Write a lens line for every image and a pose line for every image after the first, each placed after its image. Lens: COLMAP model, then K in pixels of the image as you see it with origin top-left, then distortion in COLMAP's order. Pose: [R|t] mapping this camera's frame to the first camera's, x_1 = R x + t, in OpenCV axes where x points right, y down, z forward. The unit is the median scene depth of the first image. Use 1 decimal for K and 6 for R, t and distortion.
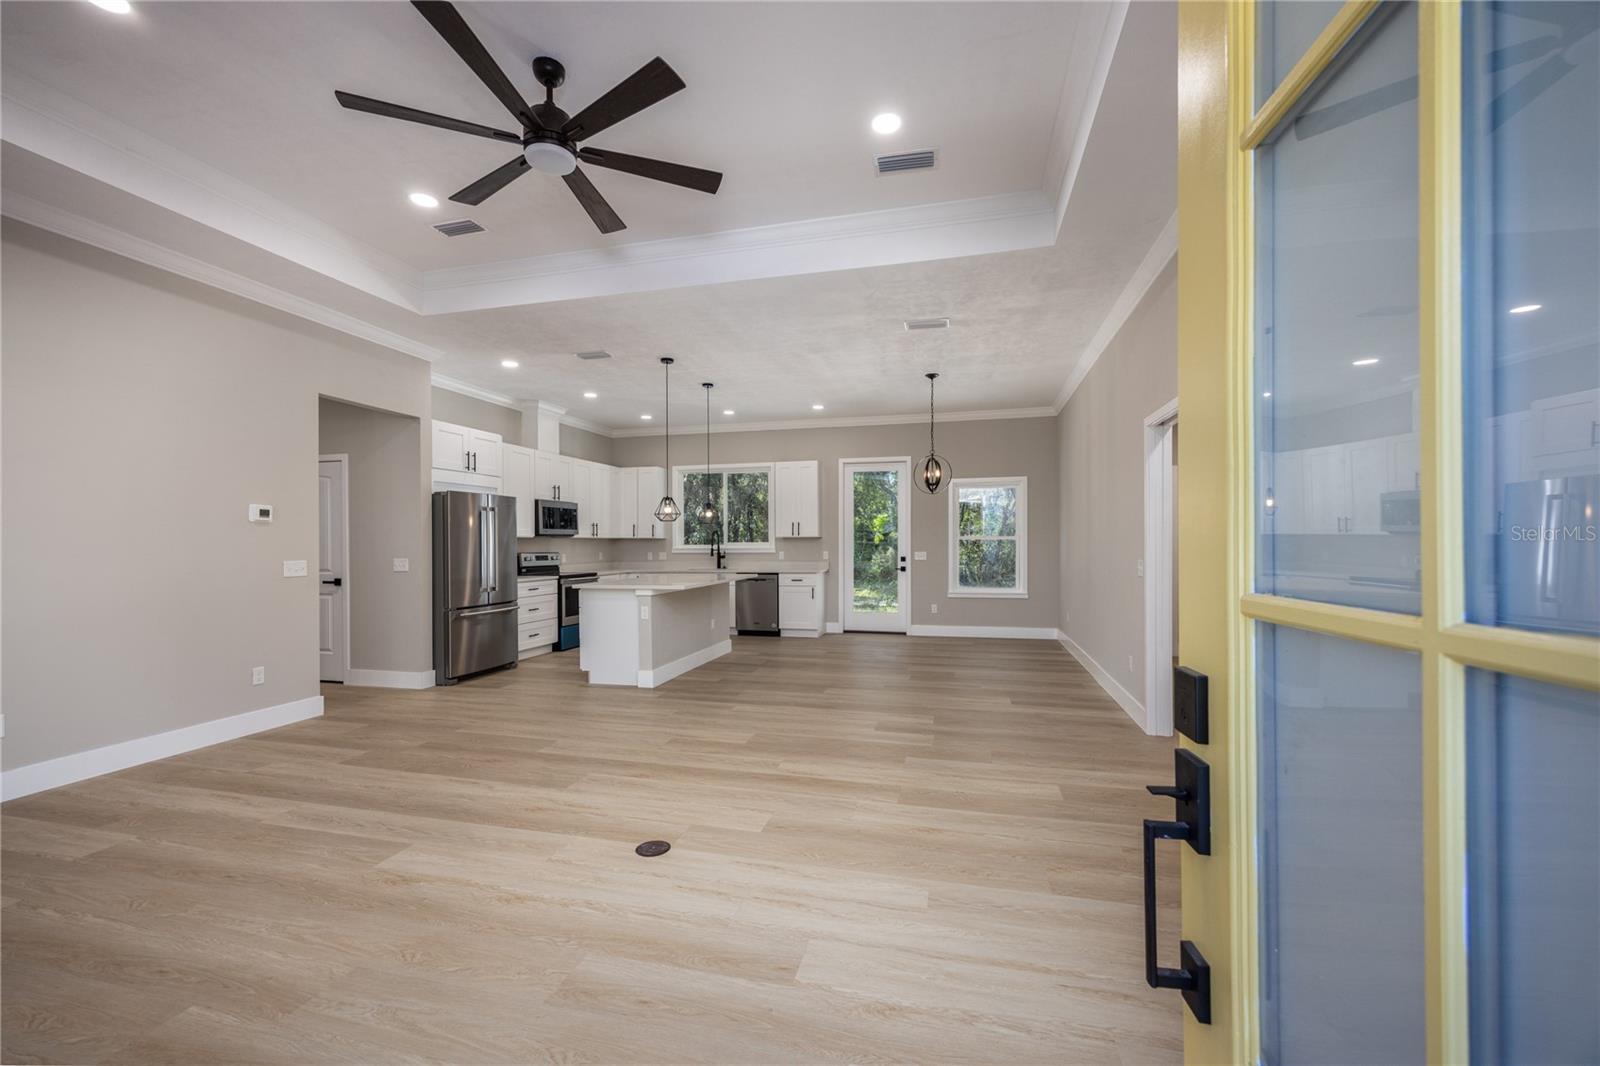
lens RADIAL K [[643.3, 0, 803.6], [0, 643.3, 543.6], [0, 0, 1]] dist [0.006615, 0.000491]
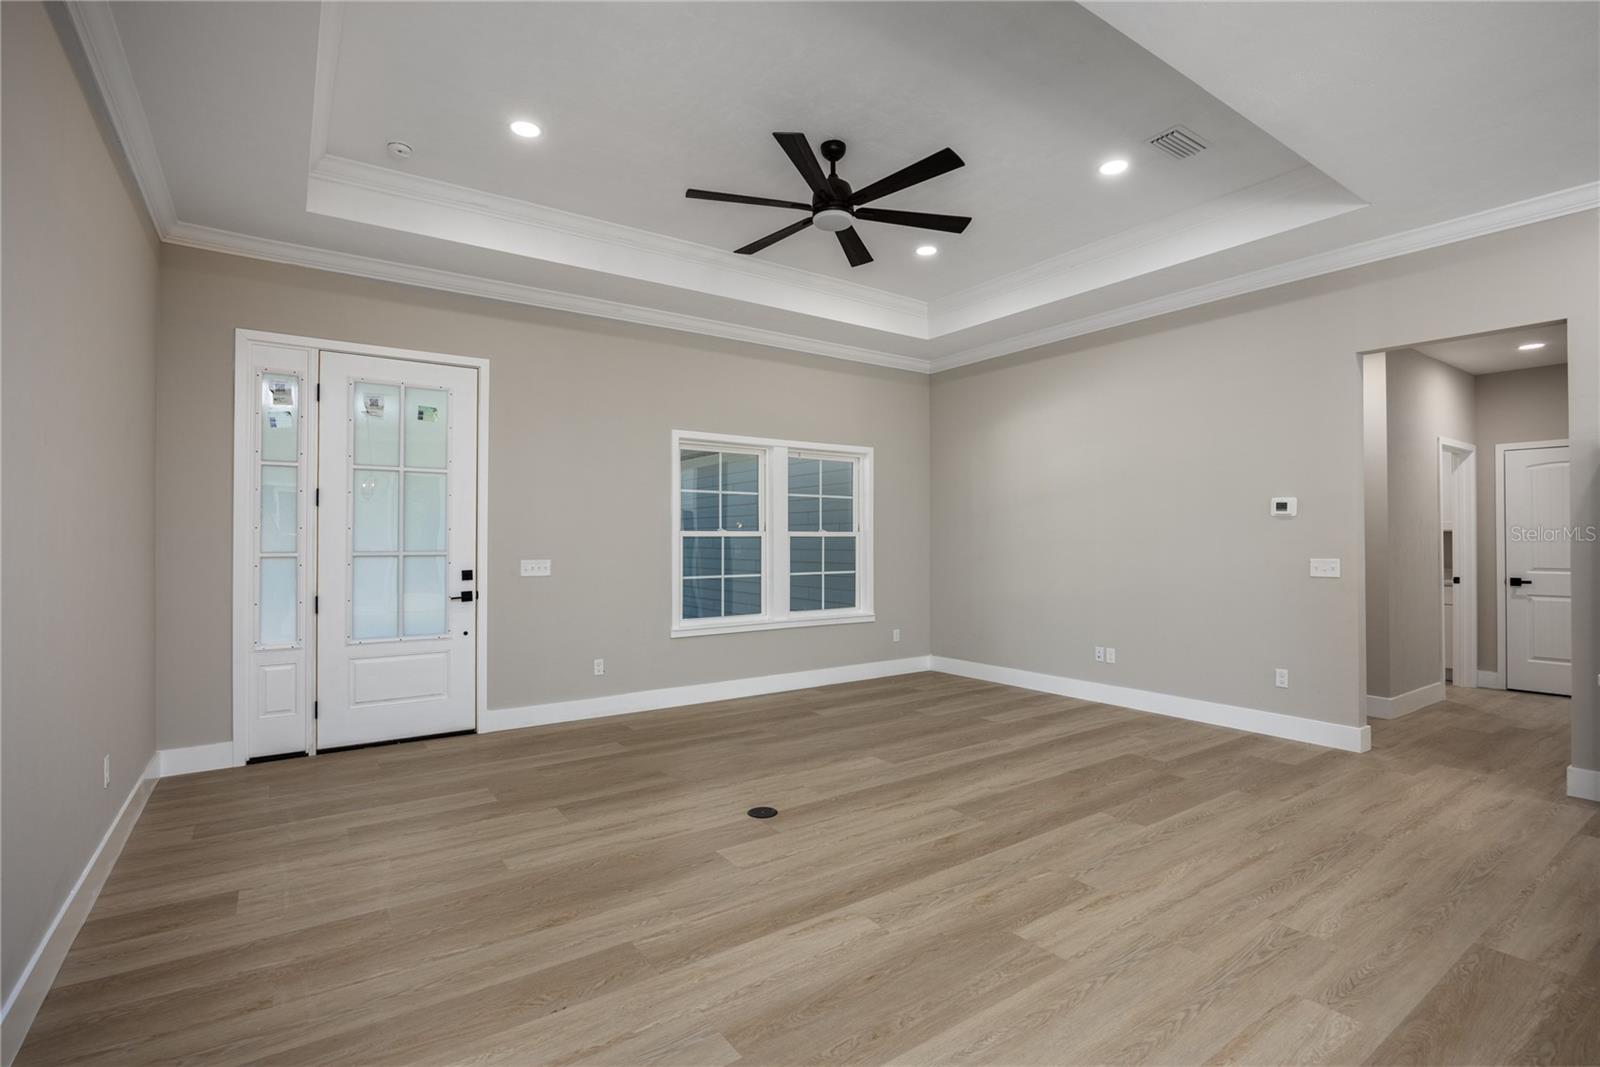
lens RADIAL K [[746.5, 0, 802.9], [0, 746.5, 531.0], [0, 0, 1]] dist [-0.013923, 0.001650]
pose [[-0.655170, -0.002492, -0.755477, 0.330814], [0.004214, 0.999967, -0.006952, -0.005011], [0.755470, -0.007739, -0.655138, 0.893987]]
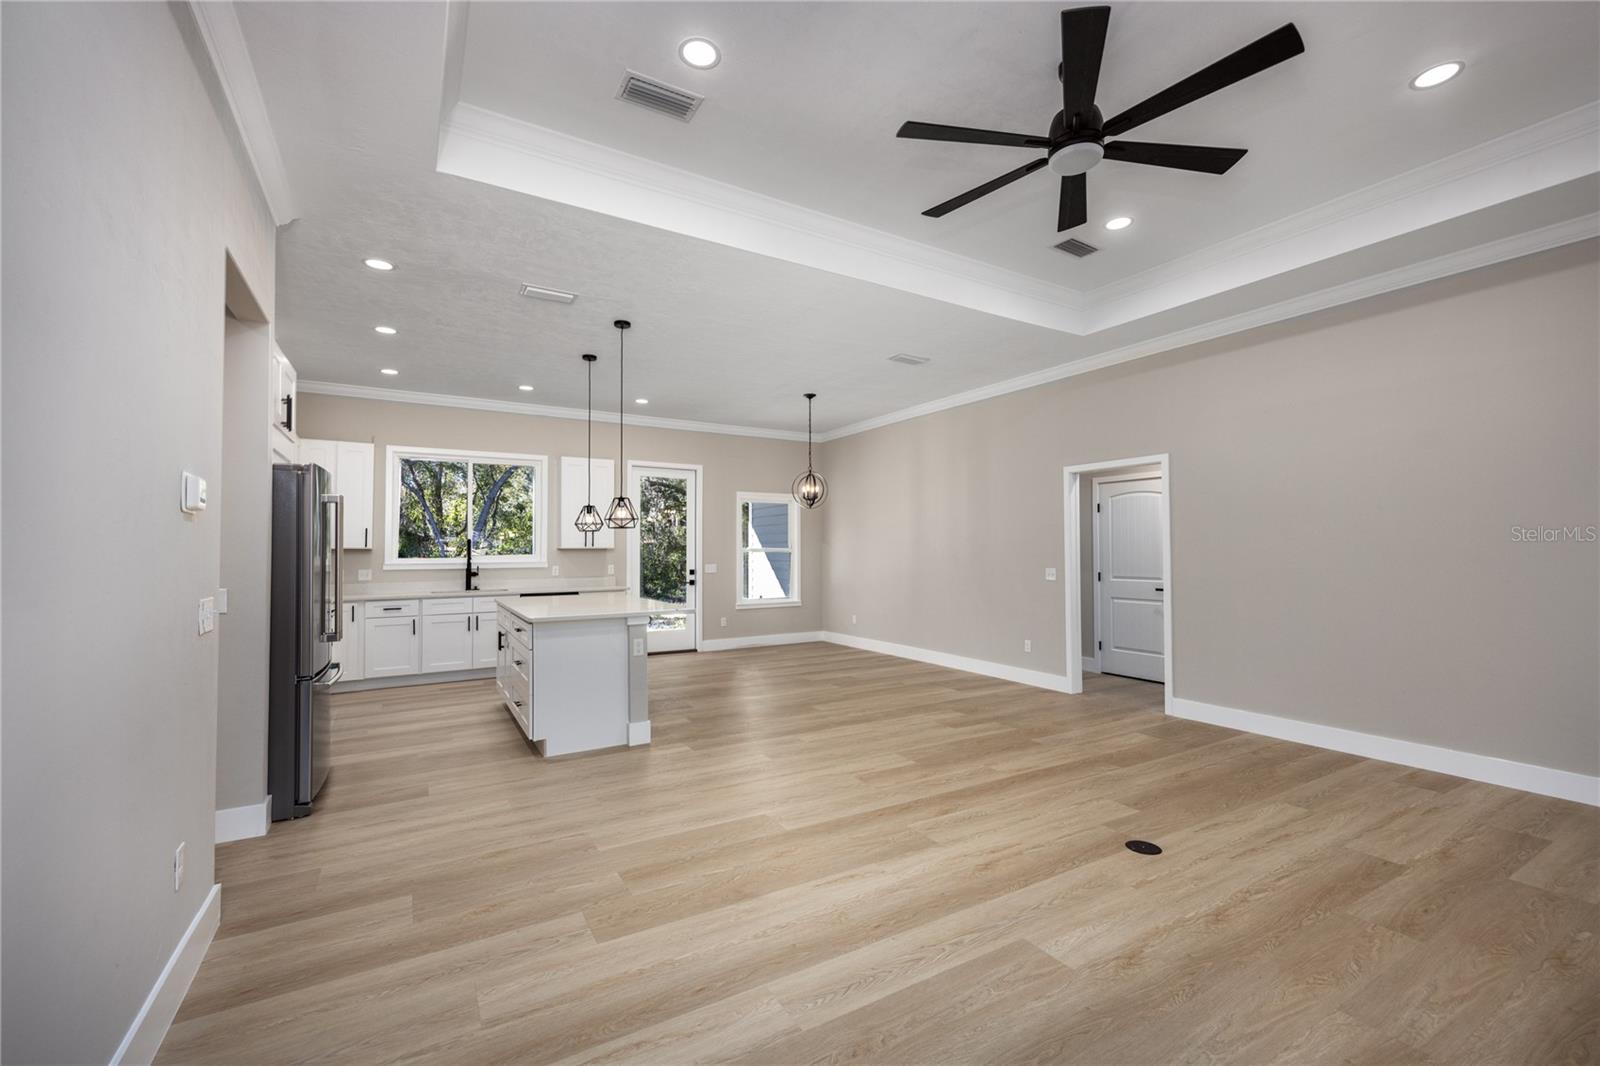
lens RADIAL K [[668.0, 0, 801.5], [0, 668.0, 531.4], [0, 0, 1]] dist [0.013030, -0.000589]
pose [[0.704903, 0.023455, 0.708915, -0.662568], [0.001472, 0.999403, -0.034529, -0.002712], [-0.709302, 0.025383, 0.704448, 0.285218]]
